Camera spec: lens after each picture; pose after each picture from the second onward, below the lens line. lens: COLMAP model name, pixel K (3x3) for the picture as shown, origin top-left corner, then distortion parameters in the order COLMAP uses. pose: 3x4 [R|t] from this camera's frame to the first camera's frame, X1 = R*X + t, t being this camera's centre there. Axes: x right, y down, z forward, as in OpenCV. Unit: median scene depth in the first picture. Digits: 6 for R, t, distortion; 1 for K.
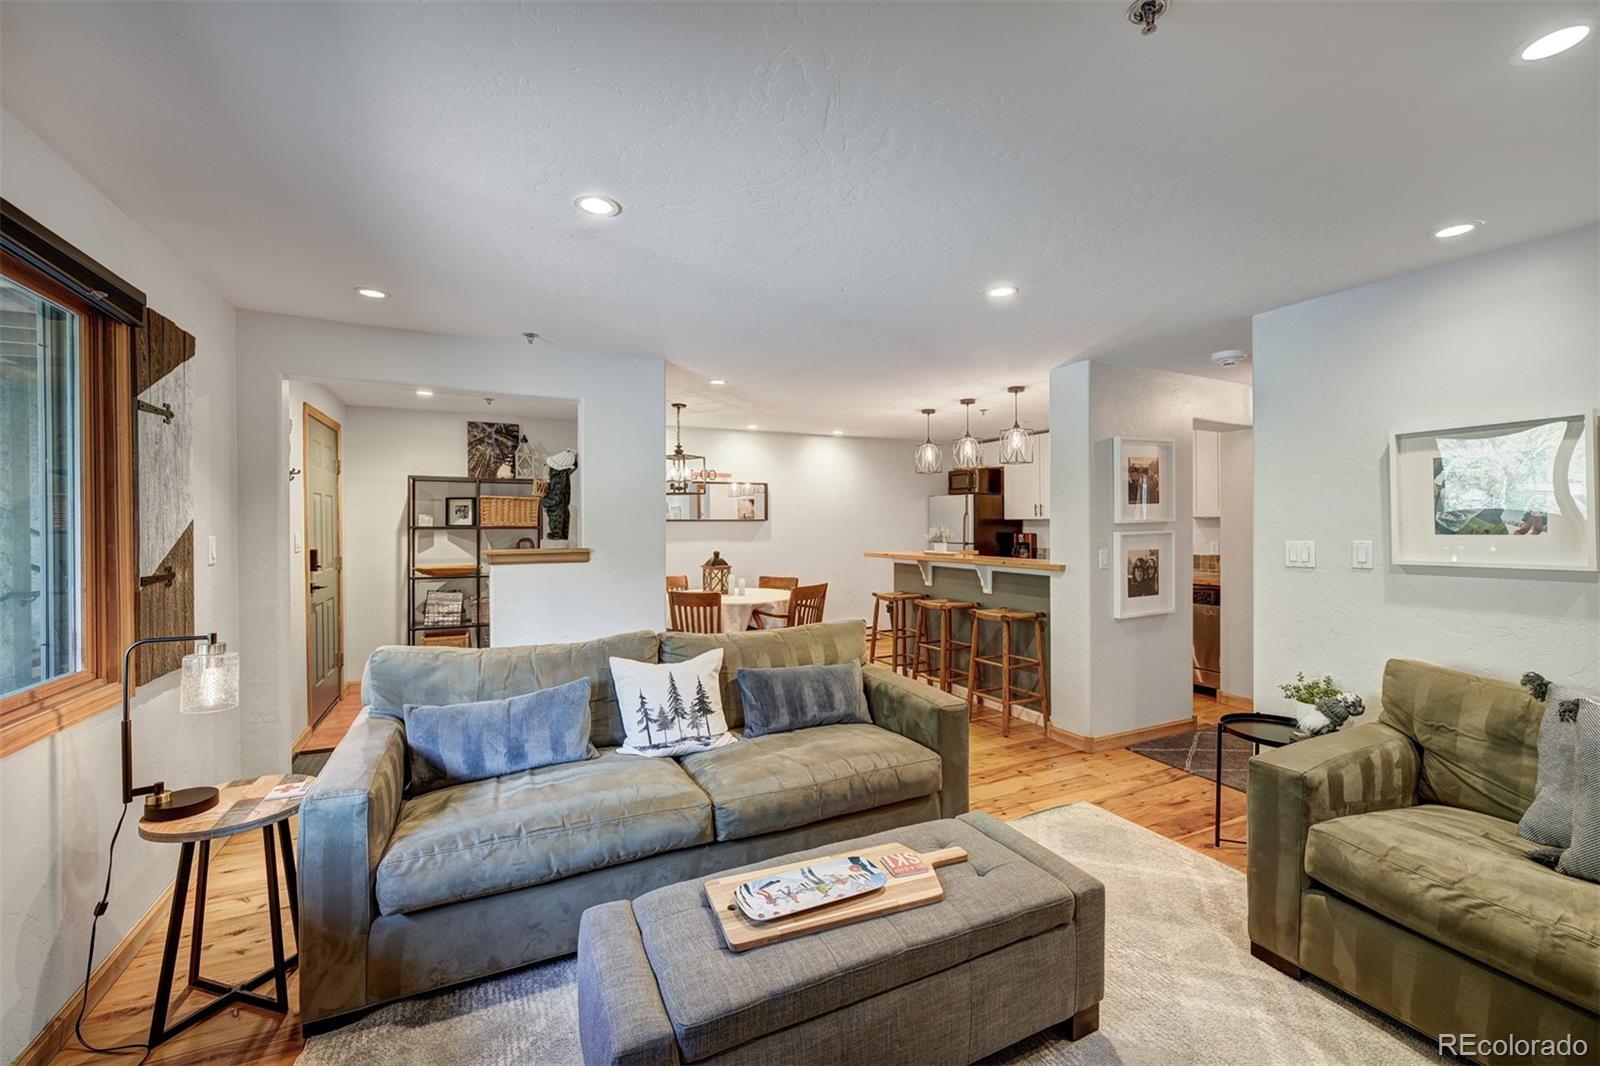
lens RADIAL K [[642.3, 0, 809.6], [0, 642.3, 524.6], [0, 0, 1]] dist [-0.008469, 0.001919]
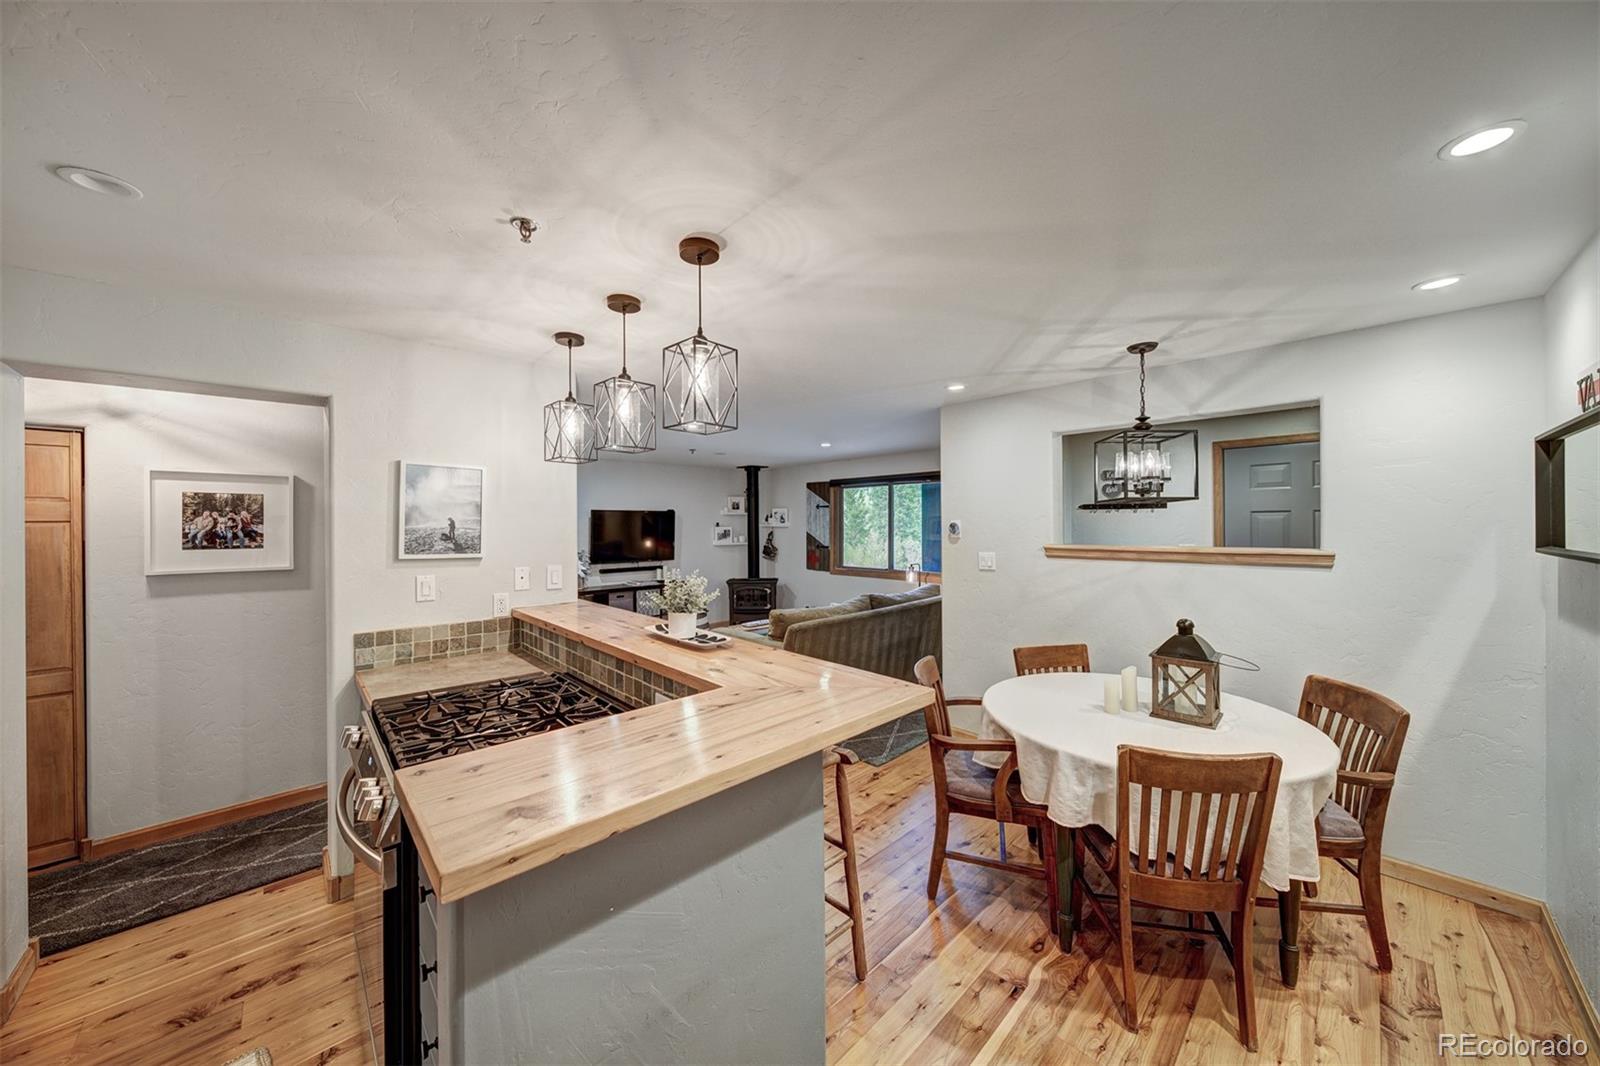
lens RADIAL K [[545.5, 0, 803.0], [0, 545.5, 525.4], [0, 0, 1]] dist [-0.000550, 0.000171]
pose [[-0.956897, 0.011171, -0.290211, 0.432572], [0.010163, 0.999936, 0.004979, -0.057469], [0.290248, 0.001815, -0.956950, 2.571072]]
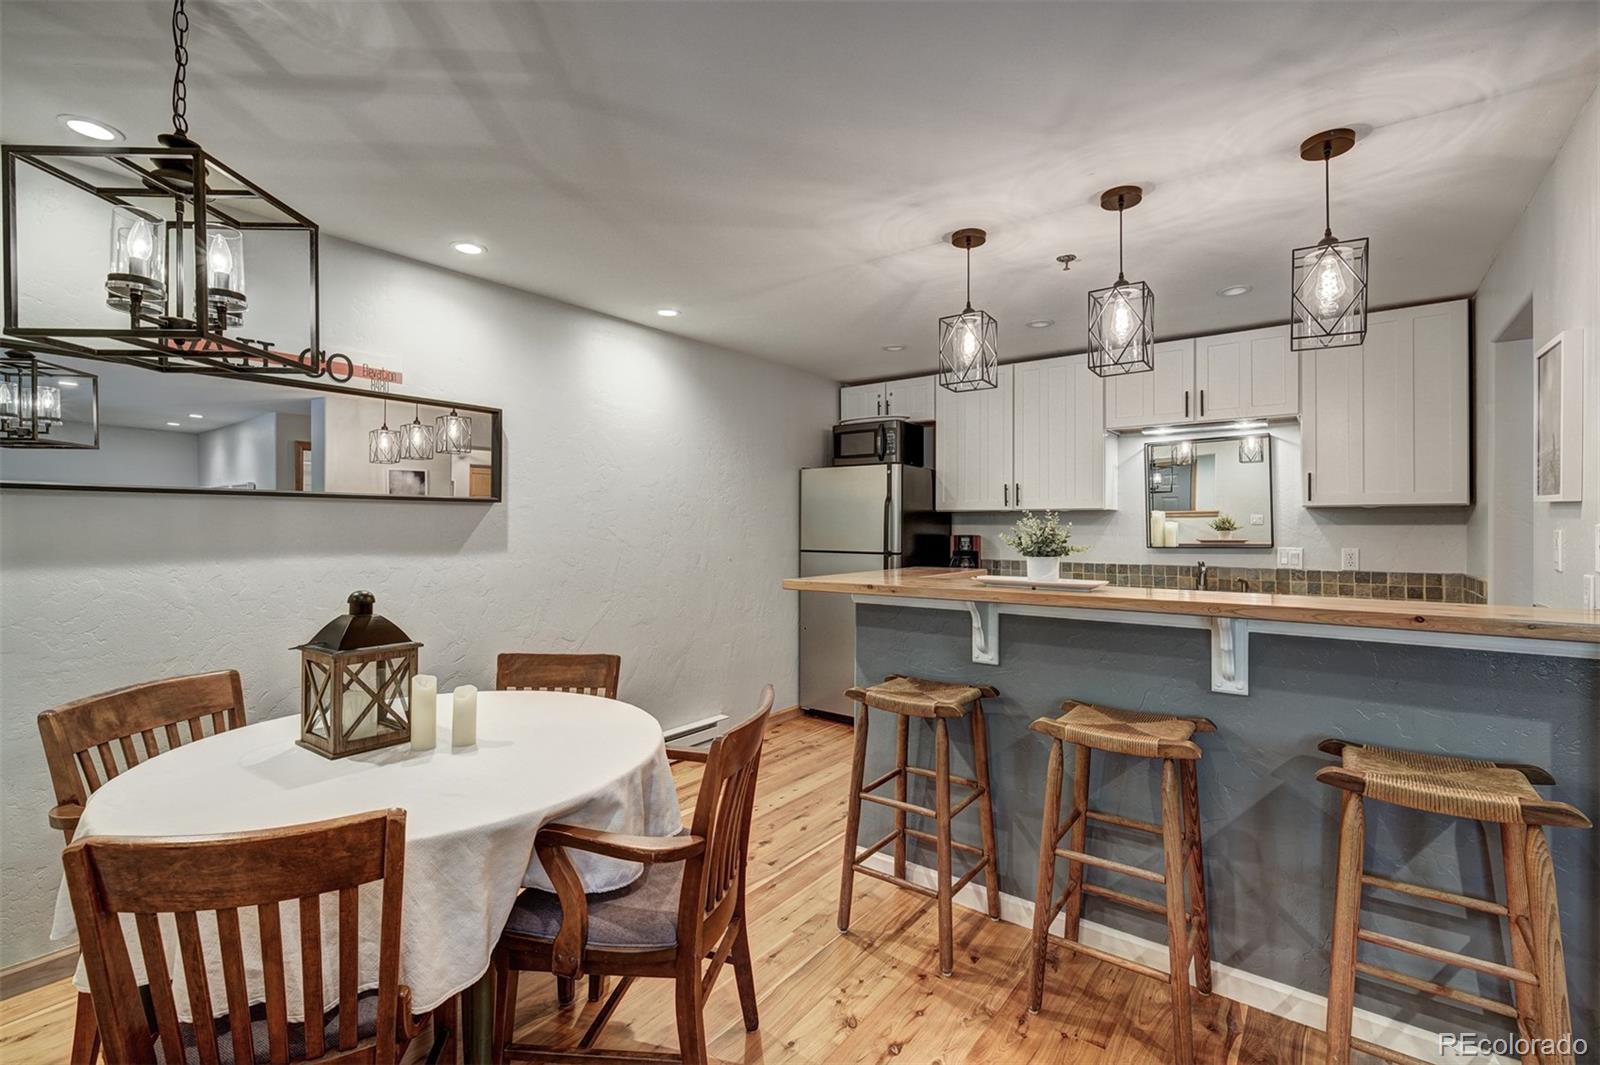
lens RADIAL K [[702.9, 0, 799.4], [0, 702.9, 524.0], [0, 0, 1]] dist [0.001396, -0.001279]
pose [[0.902185, 0.008343, 0.431268, -0.208608], [-0.005454, 0.999954, -0.007935, 0.024087], [-0.431314, 0.004807, 0.902189, 1.268082]]
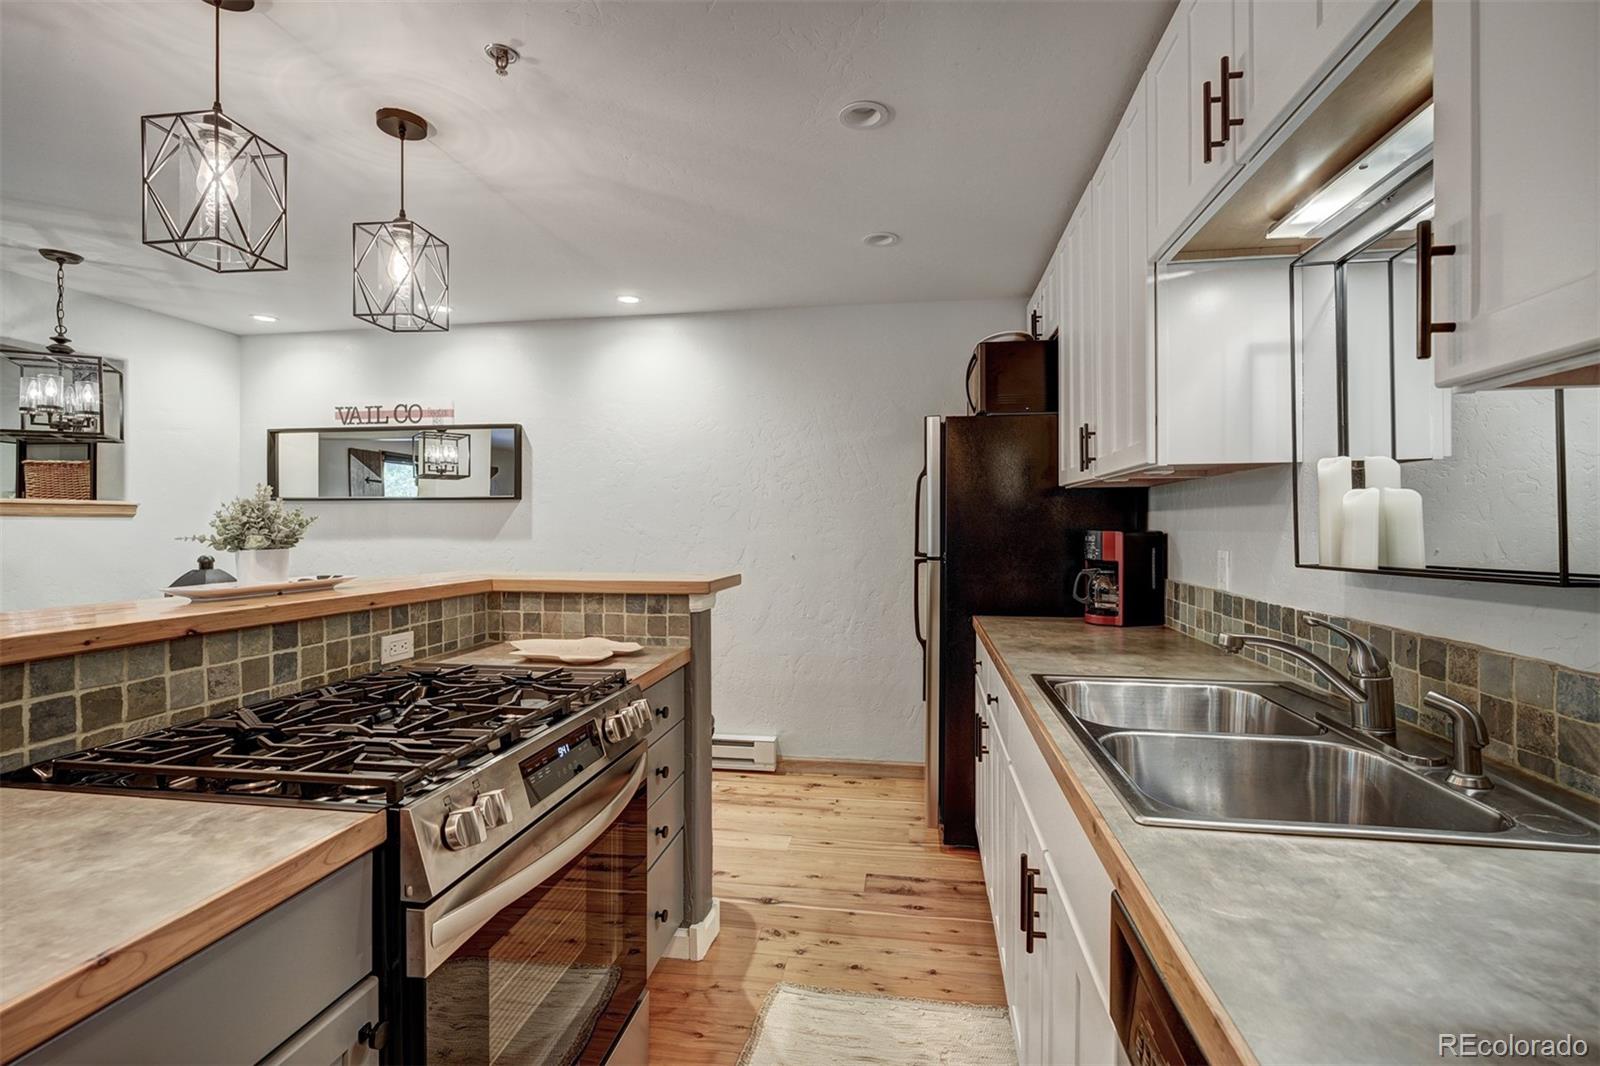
lens RADIAL K [[702.9, 0, 815.3], [0, 702.9, 523.8], [0, 0, 1]] dist [0.001396, -0.001279]
pose [[0.820235, 0.004869, -0.572005, 1.072308], [-0.006790, 0.999976, -0.001225, 0.029765], [0.571986, 0.004889, 0.820249, 1.657606]]
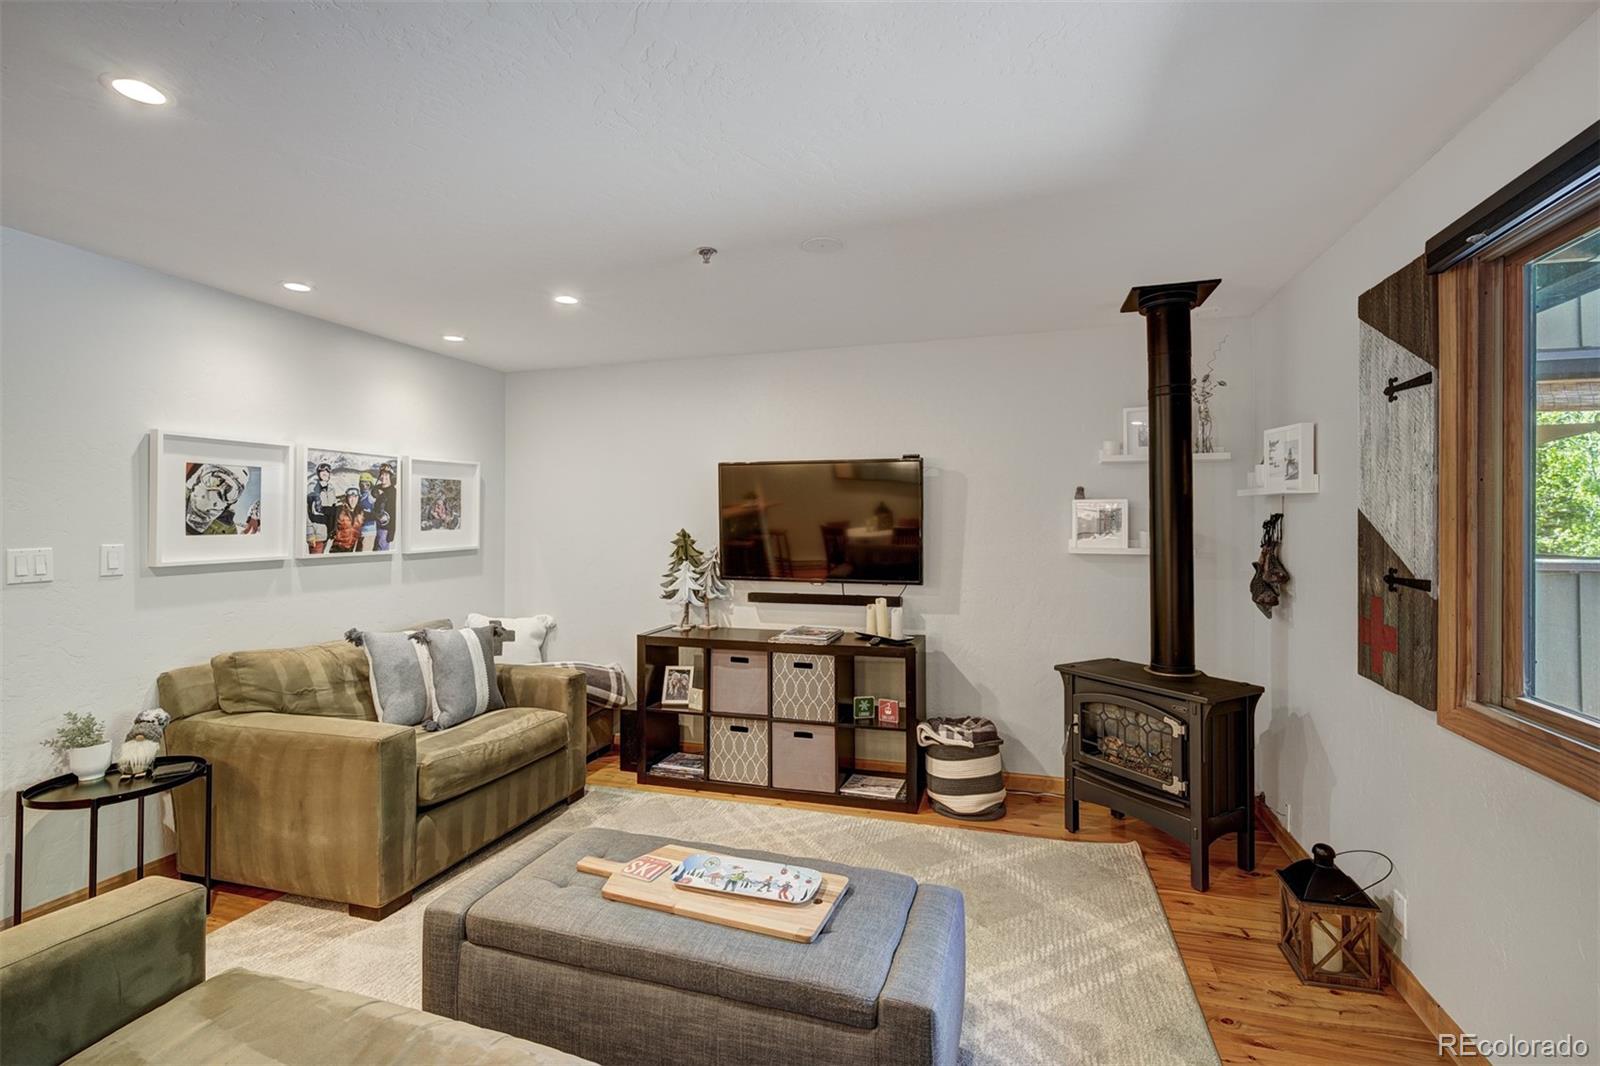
lens RADIAL K [[702.9, 0, 806.6], [0, 702.9, 515.9], [0, 0, 1]] dist [0.001396, -0.001279]
pose [[-0.724355, 0.012315, 0.689317, -0.474803], [0.003403, 0.999892, -0.014288, 0.003283], [-0.689418, -0.008004, -0.724319, 0.982058]]
